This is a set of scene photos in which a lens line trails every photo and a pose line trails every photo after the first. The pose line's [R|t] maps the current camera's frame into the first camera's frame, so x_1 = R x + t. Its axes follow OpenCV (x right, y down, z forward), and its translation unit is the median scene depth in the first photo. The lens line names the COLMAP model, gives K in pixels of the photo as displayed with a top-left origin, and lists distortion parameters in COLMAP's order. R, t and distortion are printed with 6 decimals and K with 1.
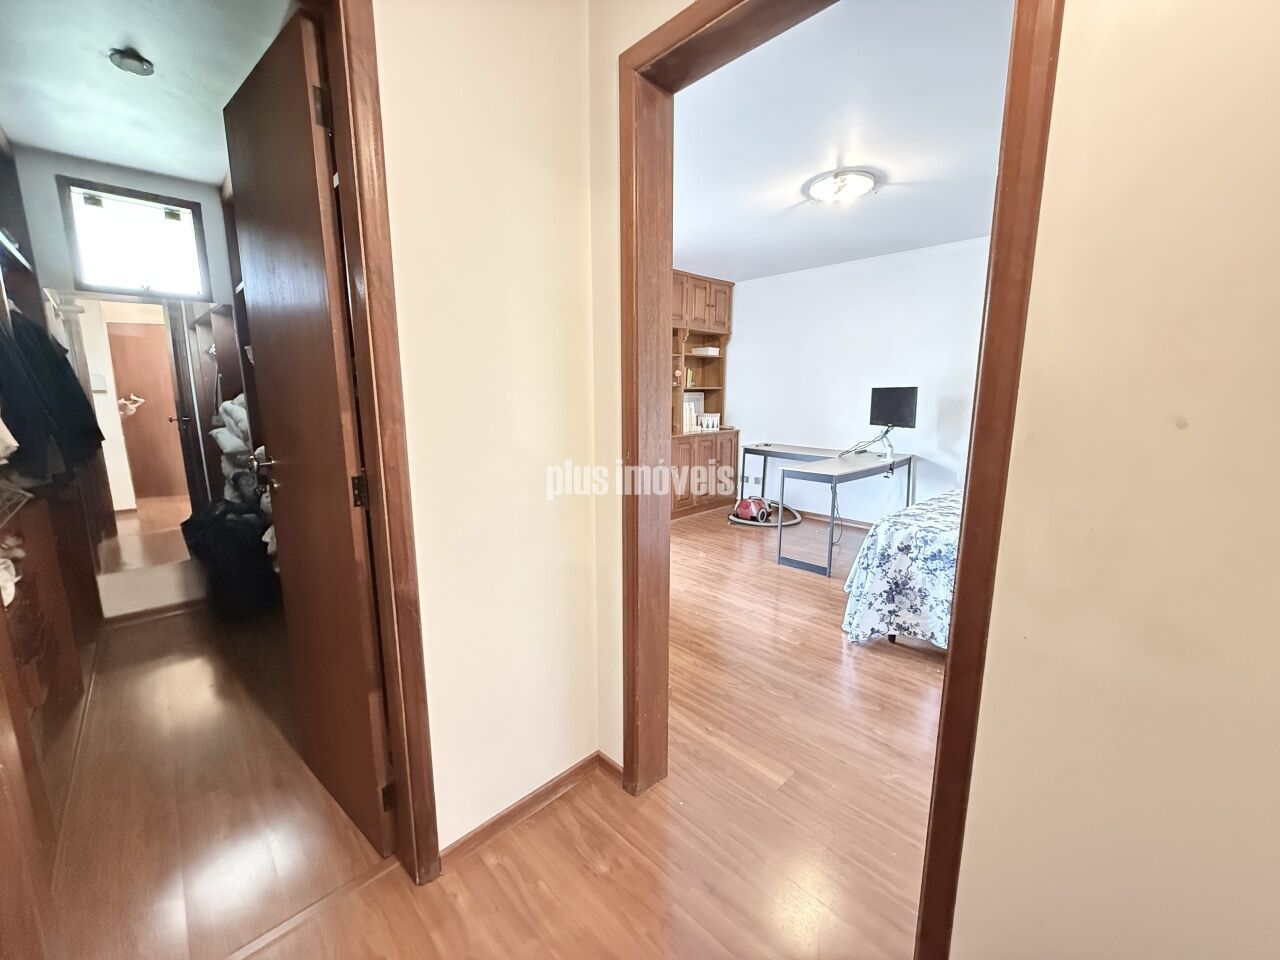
lens RADIAL K [[514.6, 0, 638.1], [0, 514.6, 478.6], [0, 0, 1]] dist [0.000214, -0.000079]
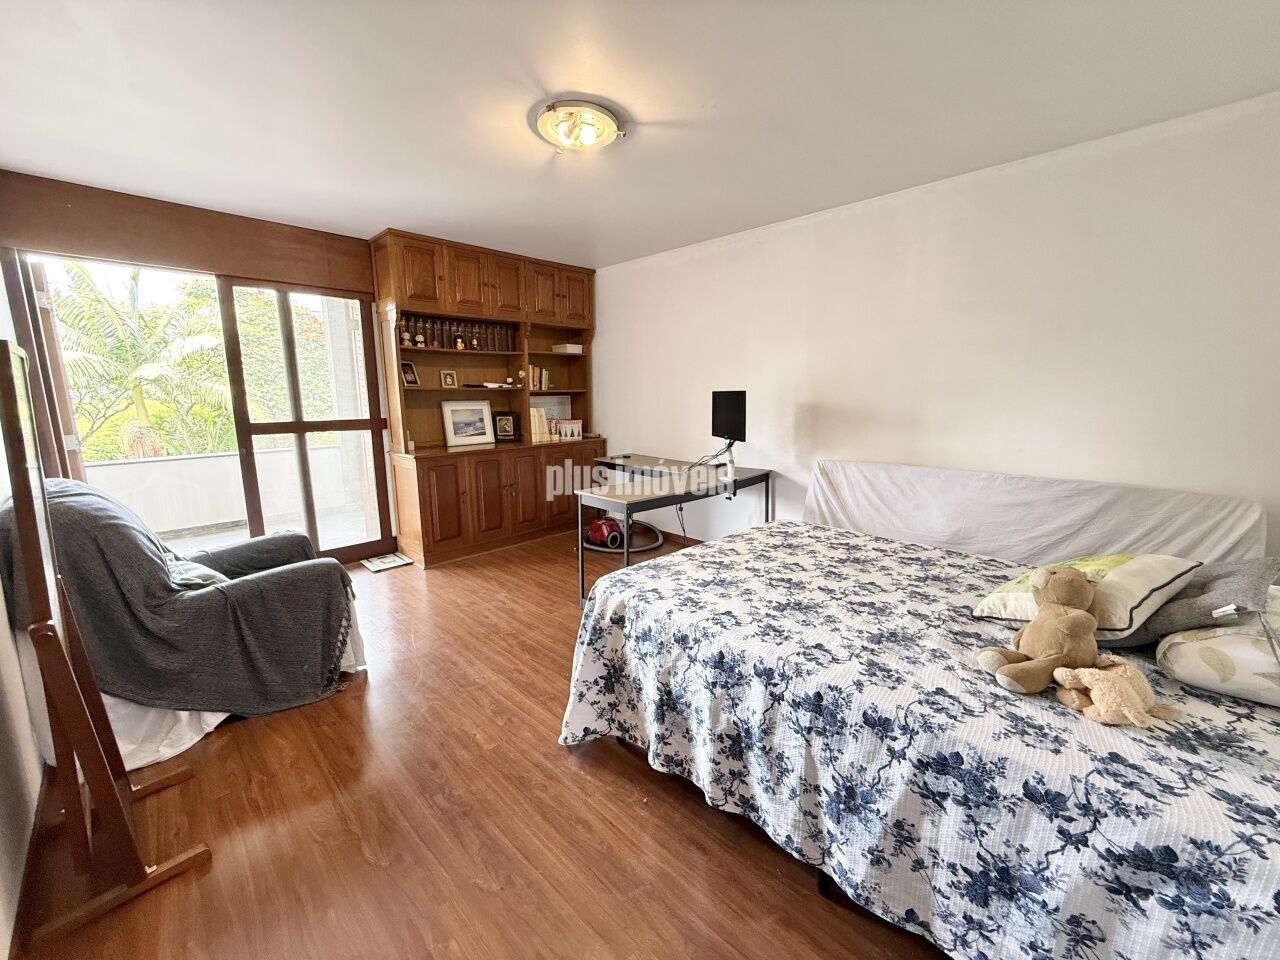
lens RADIAL K [[514.6, 0, 640.9], [0, 514.6, 479.0], [0, 0, 1]] dist [0.000214, -0.000079]
pose [[0.999440, -0.006961, 0.032742, 0.253327], [0.006879, 0.999973, 0.002610, -0.030506], [-0.032760, -0.002384, 0.999460, 0.135459]]
